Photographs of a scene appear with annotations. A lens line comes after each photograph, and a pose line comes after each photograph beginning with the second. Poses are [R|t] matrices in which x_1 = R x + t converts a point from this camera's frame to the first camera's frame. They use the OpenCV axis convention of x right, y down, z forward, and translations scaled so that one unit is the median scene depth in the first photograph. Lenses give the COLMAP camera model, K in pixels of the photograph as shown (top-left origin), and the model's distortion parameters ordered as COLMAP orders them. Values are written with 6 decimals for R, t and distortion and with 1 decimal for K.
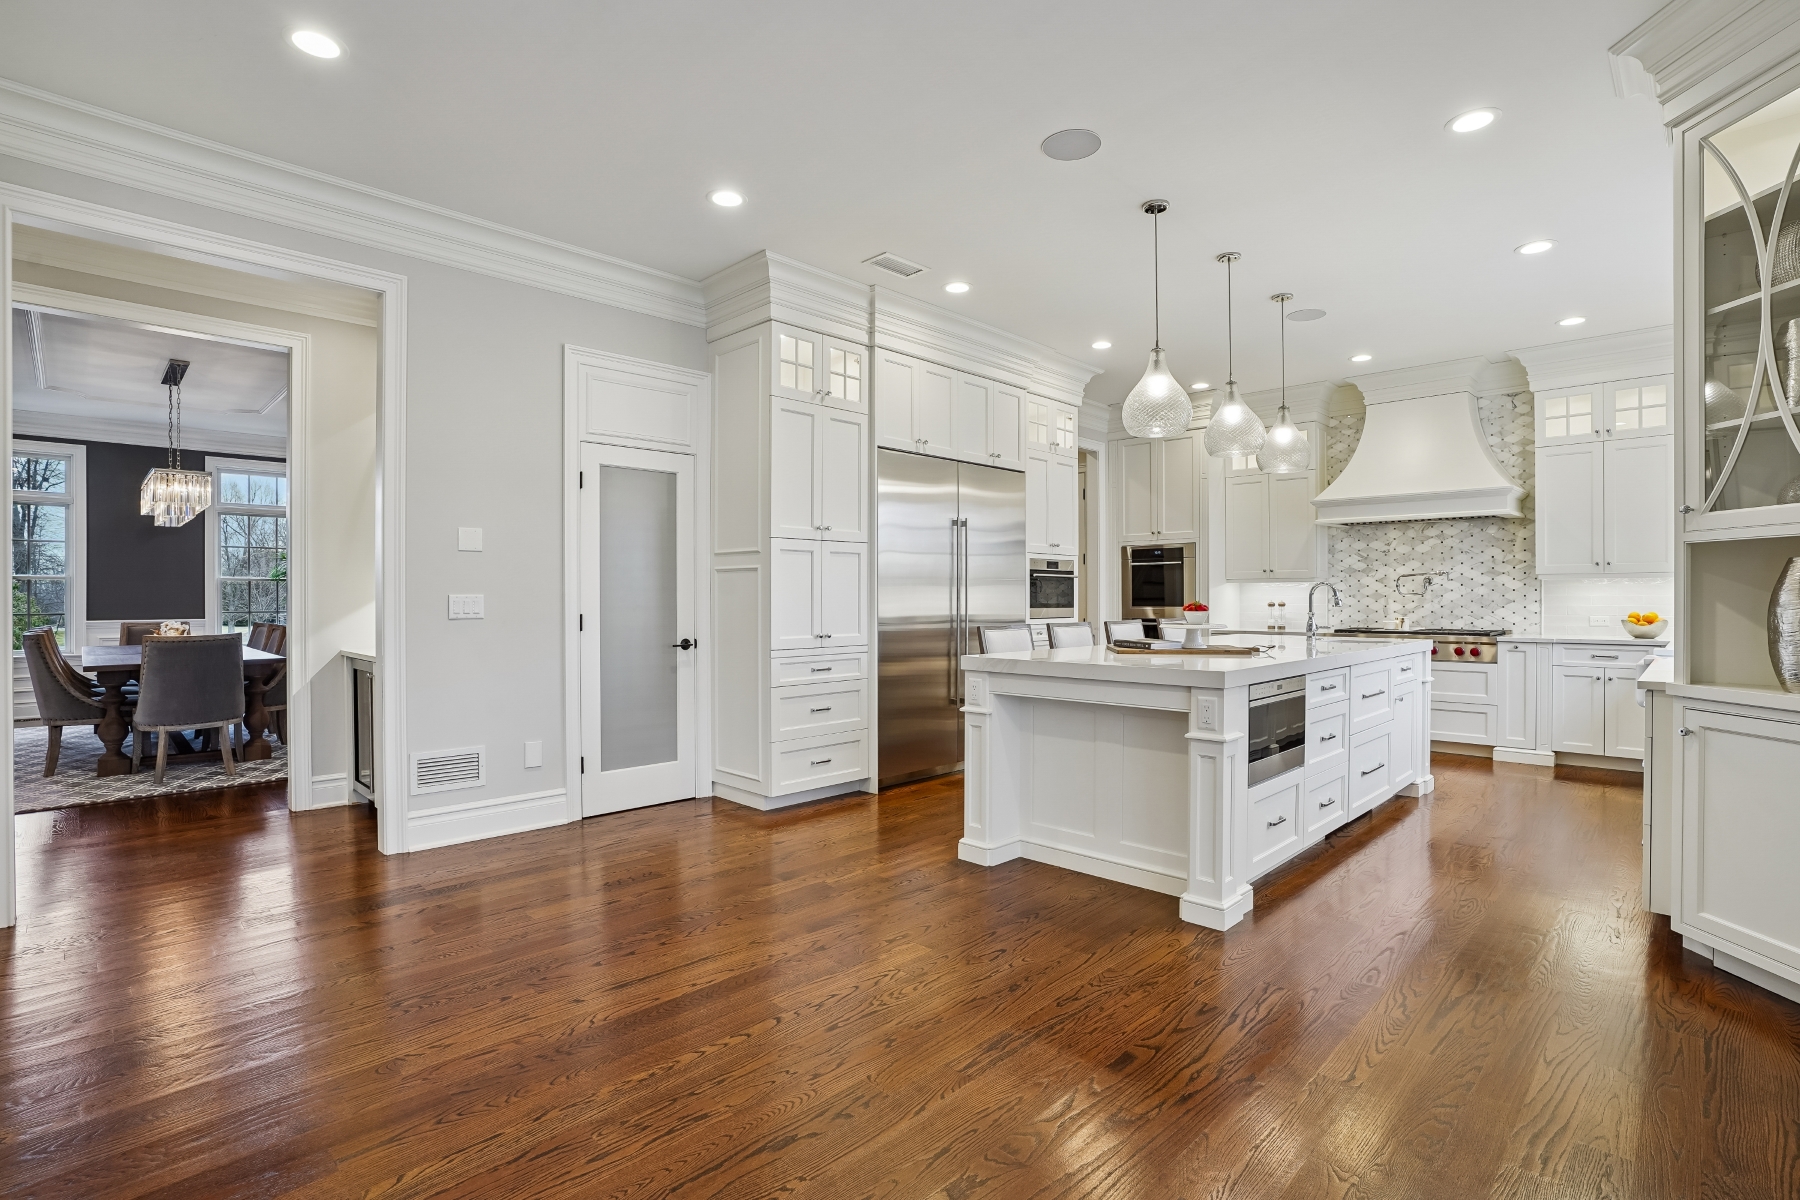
lens RADIAL K [[868.3, 0, 902.5], [0, 868.3, 600.0], [0, 0, 1]] dist [-0.050837, 0.017670]
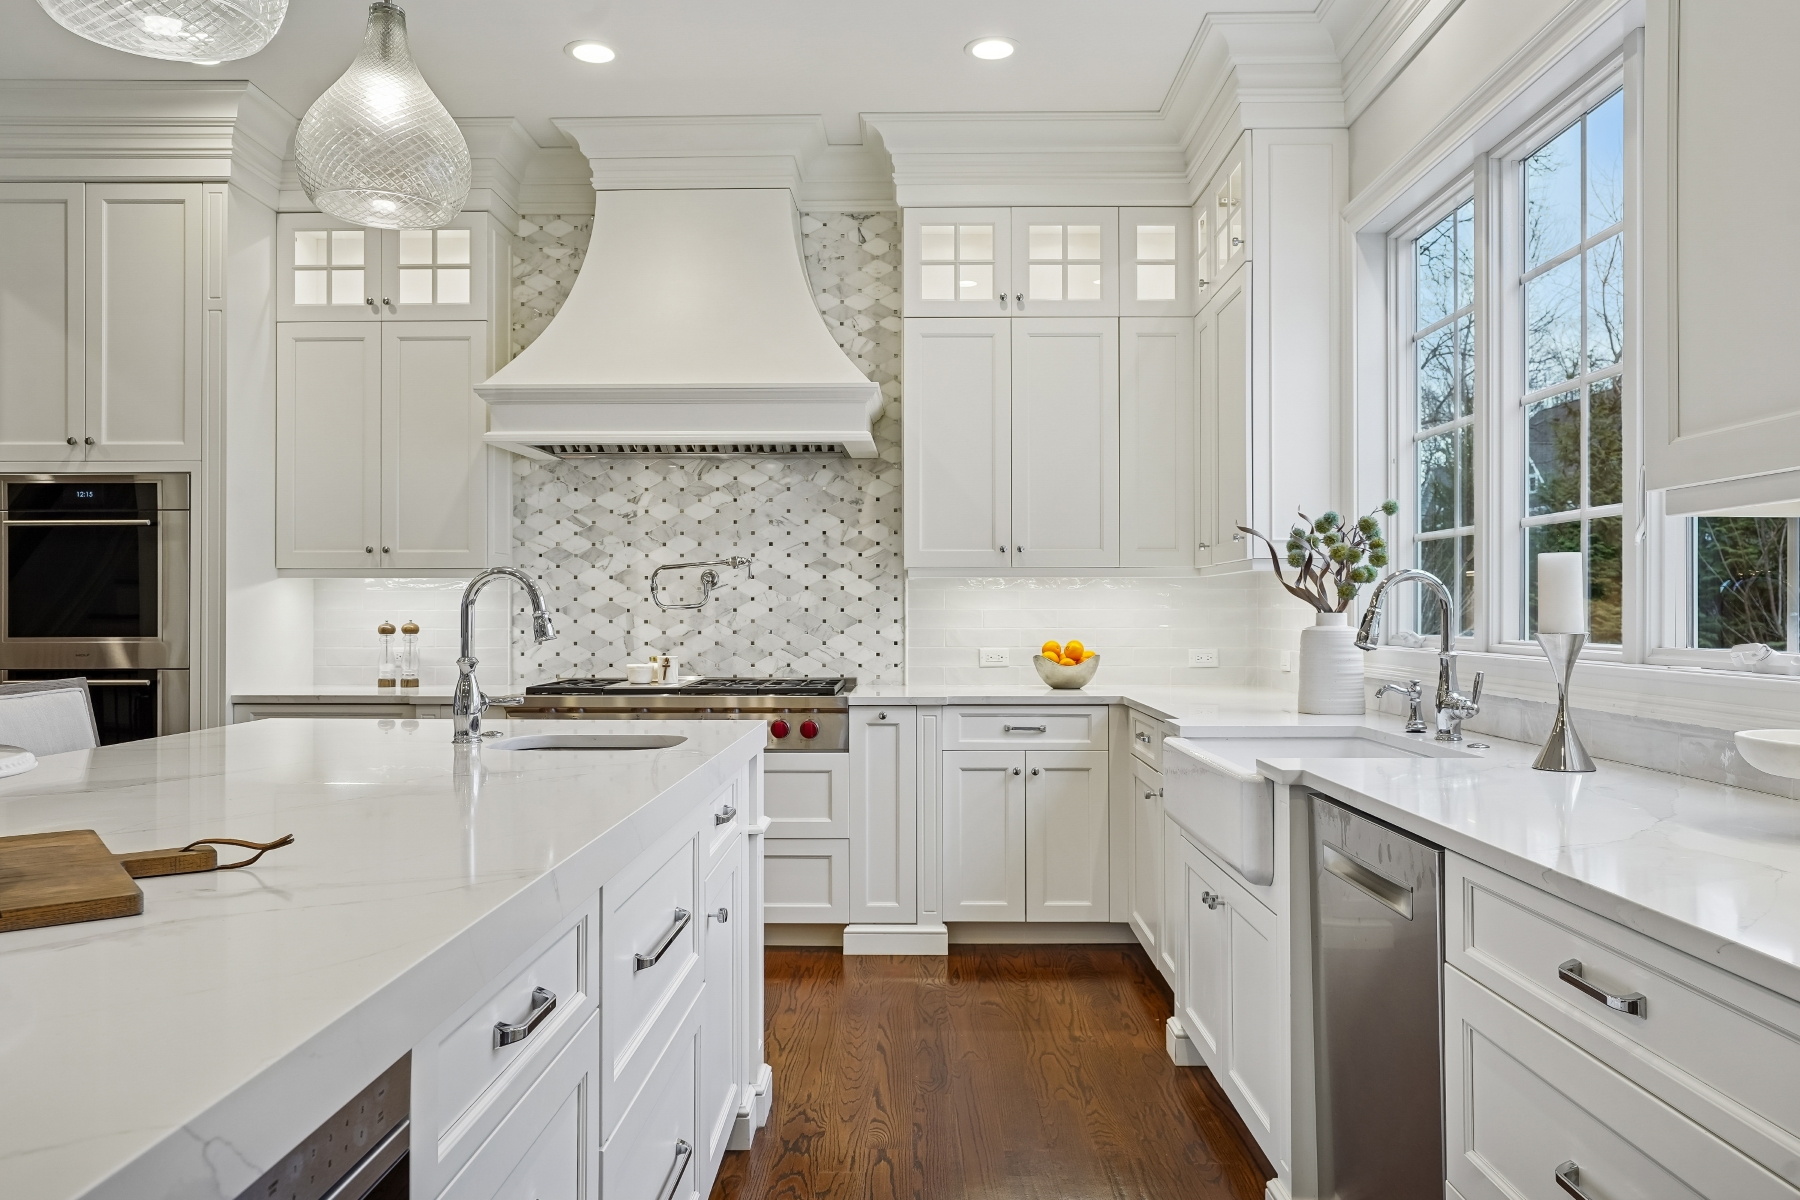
lens RADIAL K [[1318.6, 0, 898.9], [0, 1318.6, 604.1], [0, 0, 1]] dist [-0.029433, 0.024919]
pose [[0.733030, 0.005408, 0.680175, 0.218298], [0.001167, 0.999957, -0.009208, -0.001427], [-0.680195, 0.007544, 0.732992, 0.444178]]
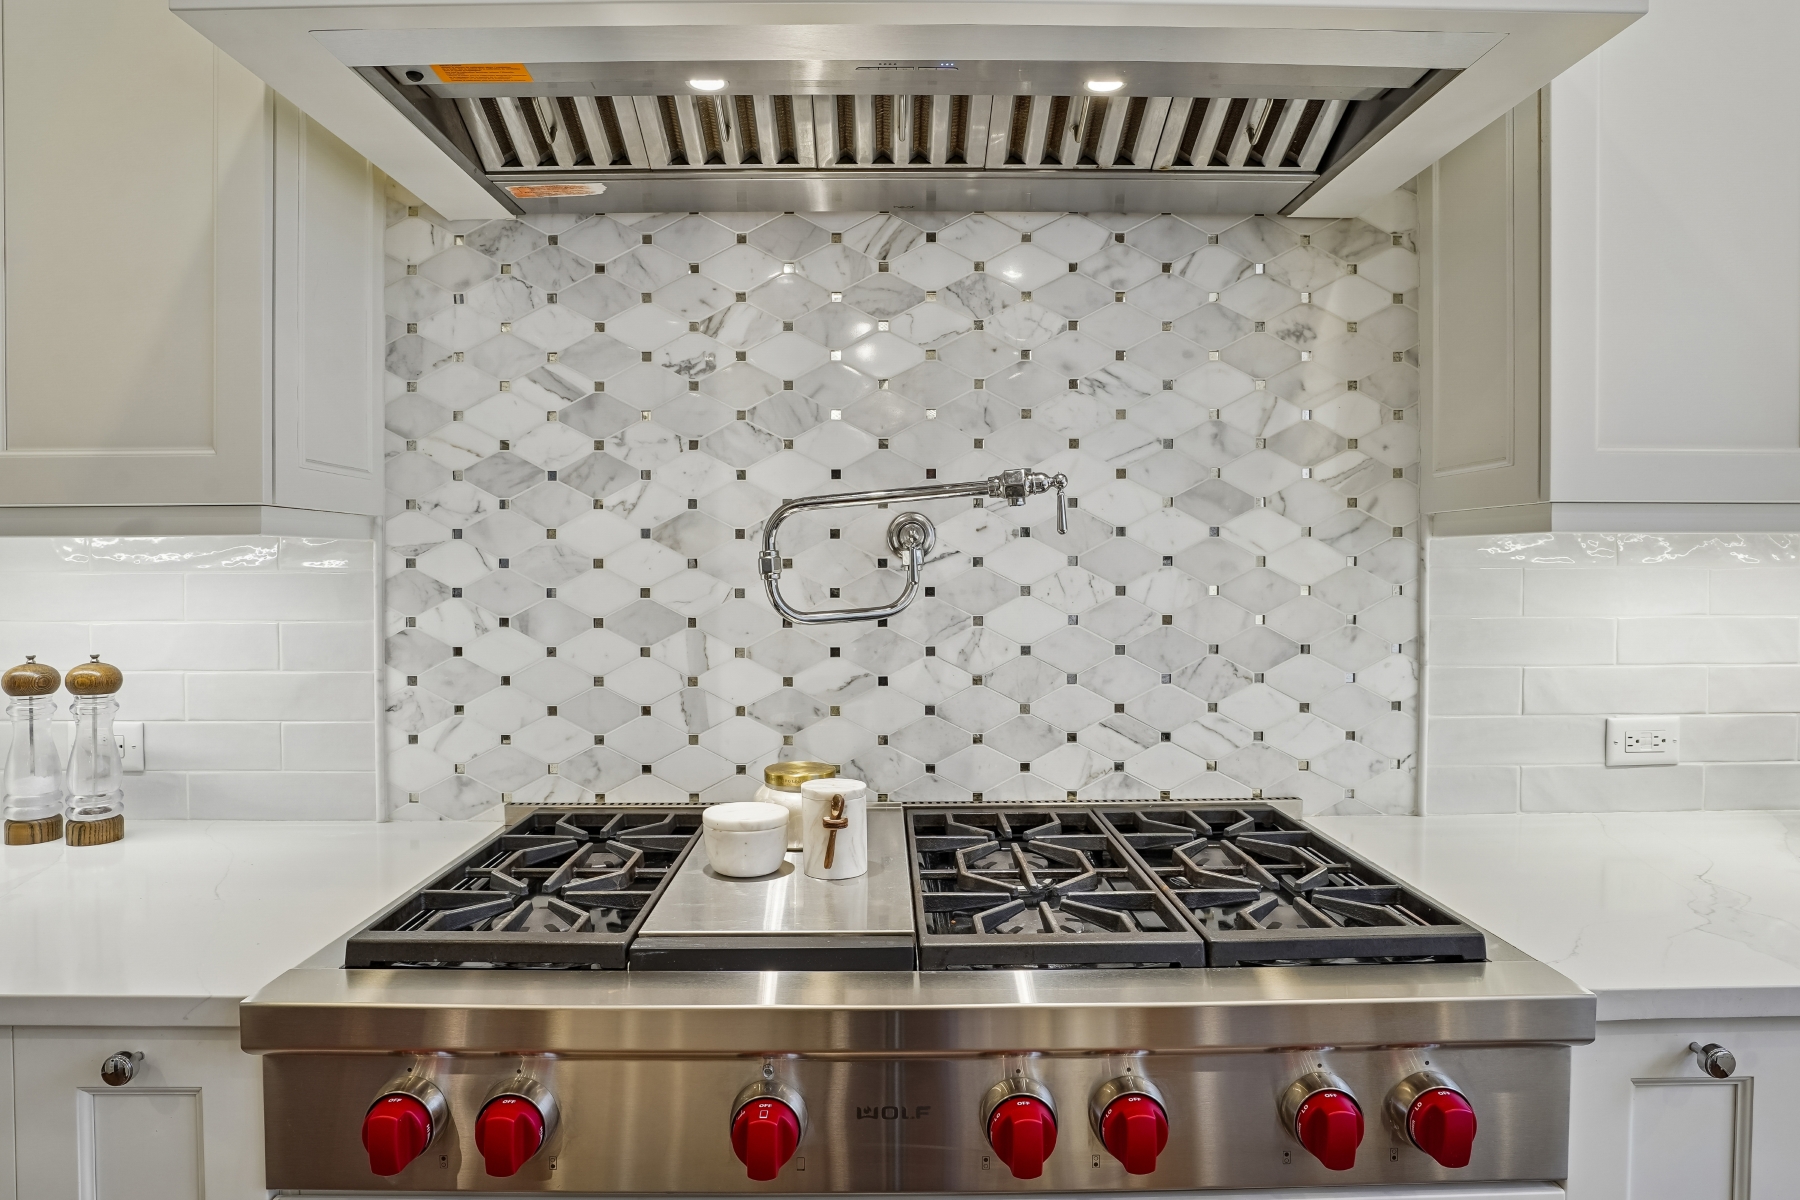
lens RADIAL K [[1060.2, 0, 846.6], [0, 1060.2, 580.4], [0, 0, 1]] dist [-0.066554, 0.001275]
pose [[0.739501, -0.010268, 0.673077, 0.531151], [0.002187, 0.999915, 0.012851, -0.018974], [-0.673152, -0.008031, 0.739460, 0.984098]]
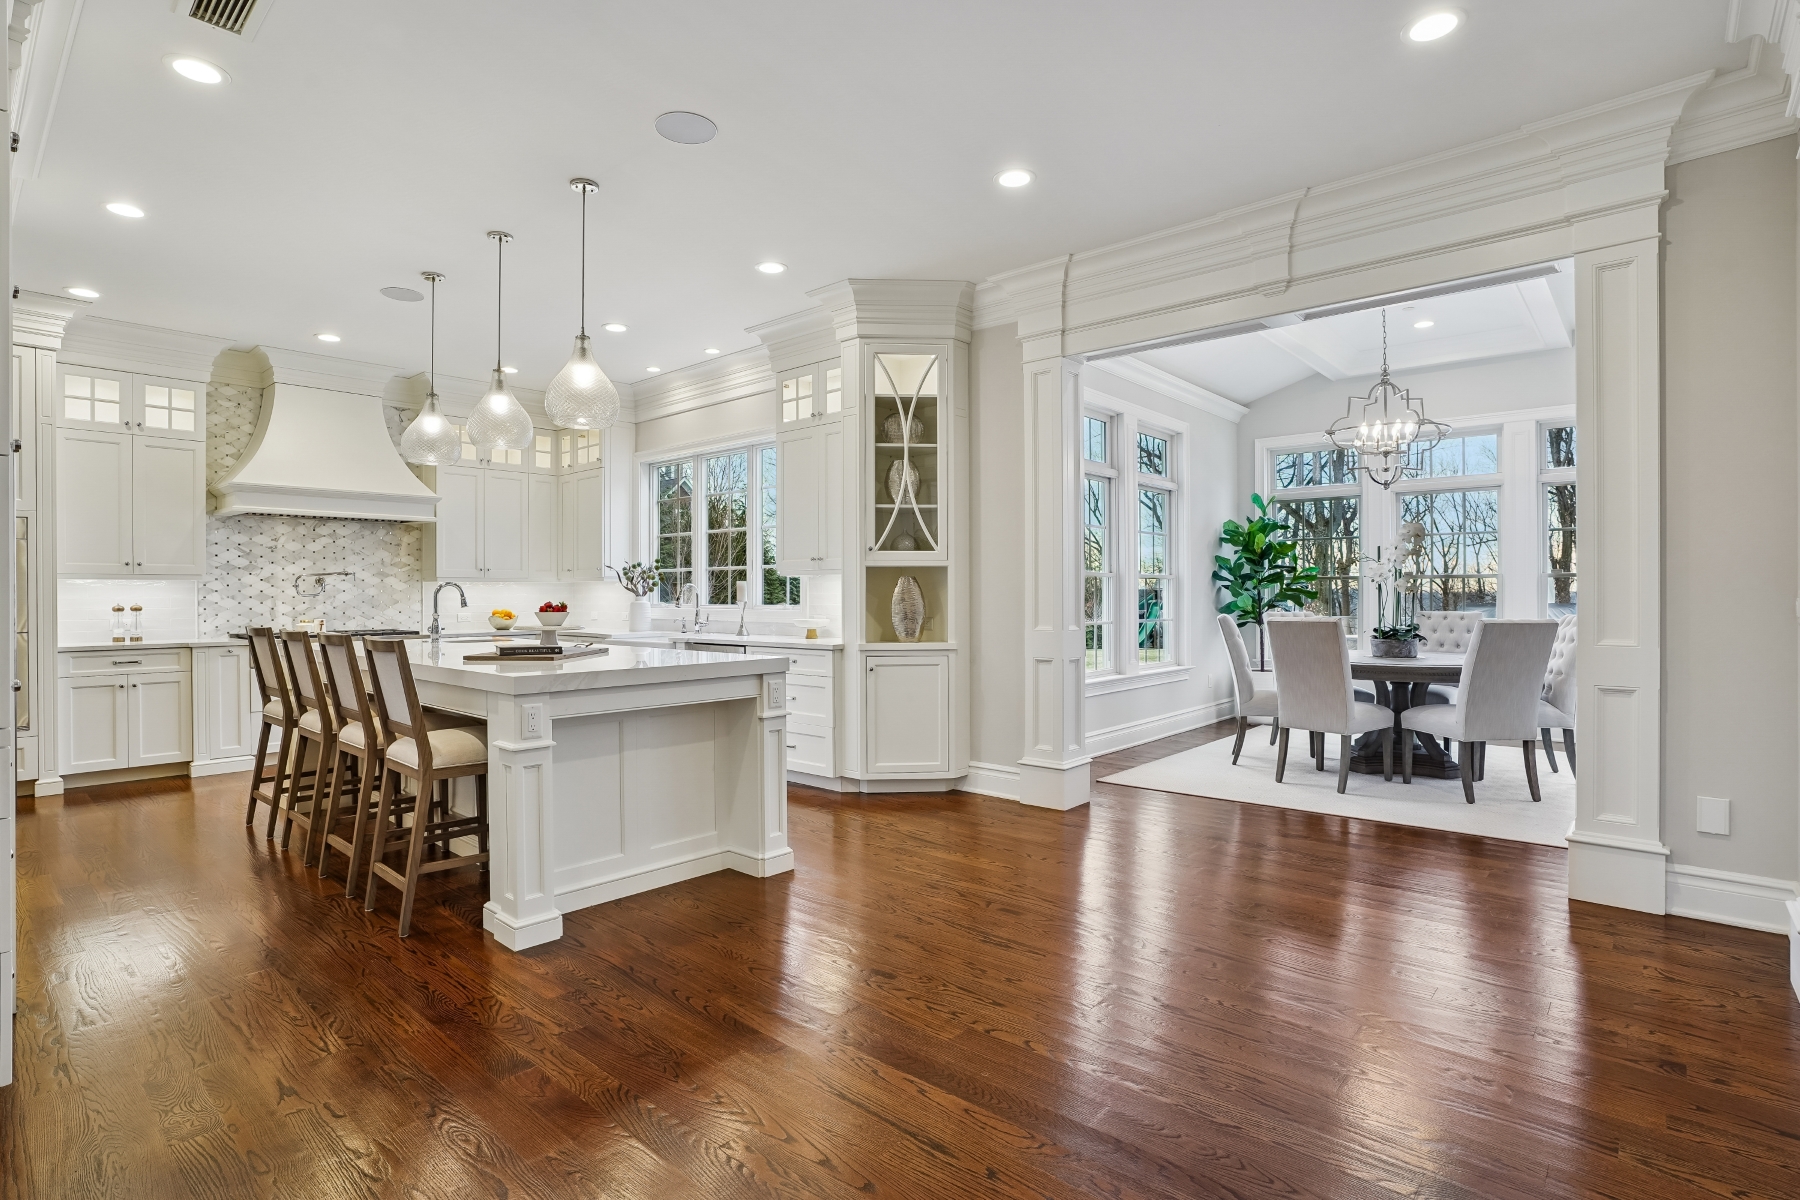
lens RADIAL K [[868.3, 0, 909.4], [0, 868.3, 597.3], [0, 0, 1]] dist [-0.050837, 0.017670]
pose [[-0.054009, -0.002506, 0.998537, -0.436992], [0.007449, 0.999968, 0.002912, -0.002358], [-0.998513, 0.007596, -0.053989, 0.455026]]
